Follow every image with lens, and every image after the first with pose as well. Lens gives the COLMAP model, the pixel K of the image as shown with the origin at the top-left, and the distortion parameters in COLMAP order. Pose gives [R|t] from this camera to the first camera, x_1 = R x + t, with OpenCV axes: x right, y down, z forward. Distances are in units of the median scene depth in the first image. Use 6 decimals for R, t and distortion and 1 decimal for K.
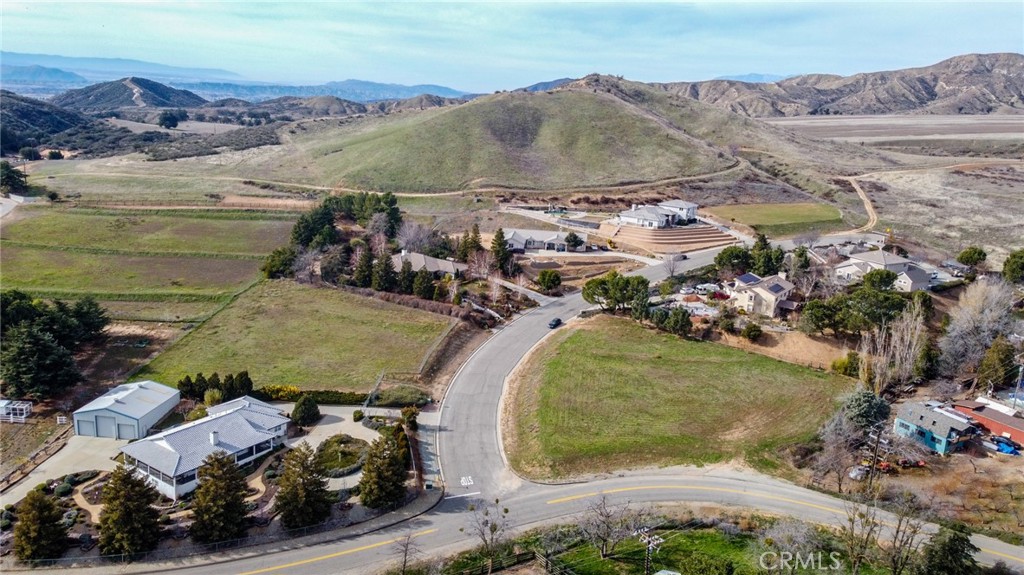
lens RADIAL K [[765.8, 0, 494.7], [0, 765.8, 288.5], [0, 0, 1]] dist [0.276090, -0.337405]
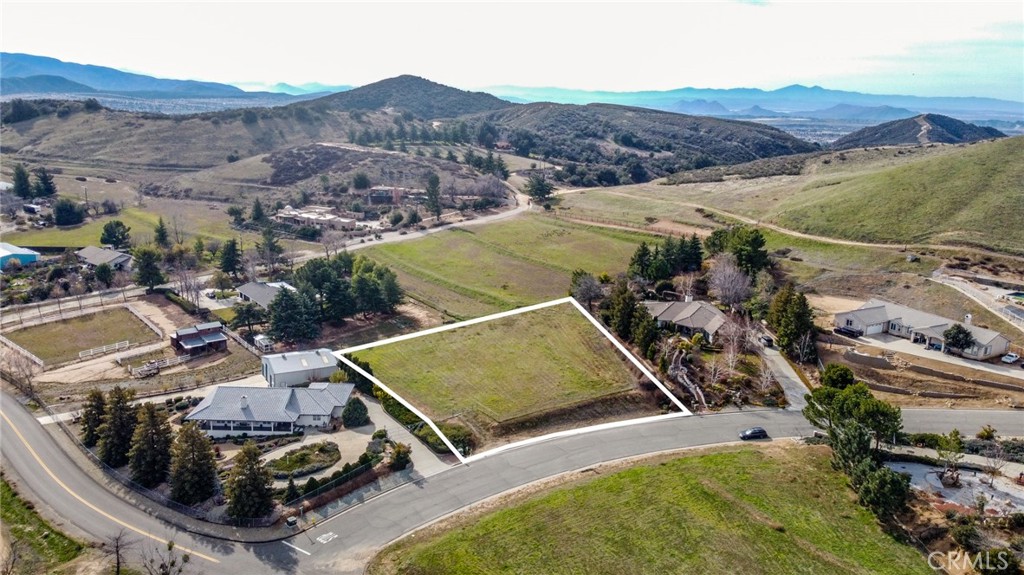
lens RADIAL K [[765.8, 0, 494.7], [0, 765.8, 288.5], [0, 0, 1]] dist [0.276090, -0.337405]
pose [[0.606133, 0.179835, -0.774766, 0.616961], [-0.214436, 0.974982, 0.058545, -0.097254], [0.765911, 0.130651, 0.629532, 0.491105]]
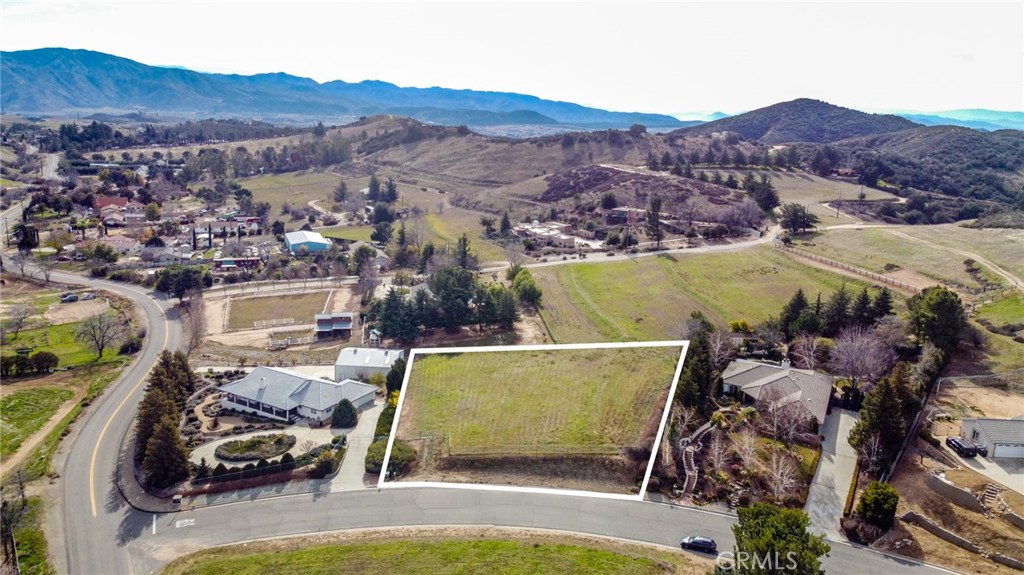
lens RADIAL K [[733.9, 0, 512.0], [0, 733.9, 287.5], [0, 0, 1]] dist [0.257194, -0.295665]
pose [[0.132522, 0.207749, -0.969164, 0.711273], [-0.288654, 0.943495, 0.162777, -0.225708], [0.948218, 0.258181, 0.185002, 0.988873]]
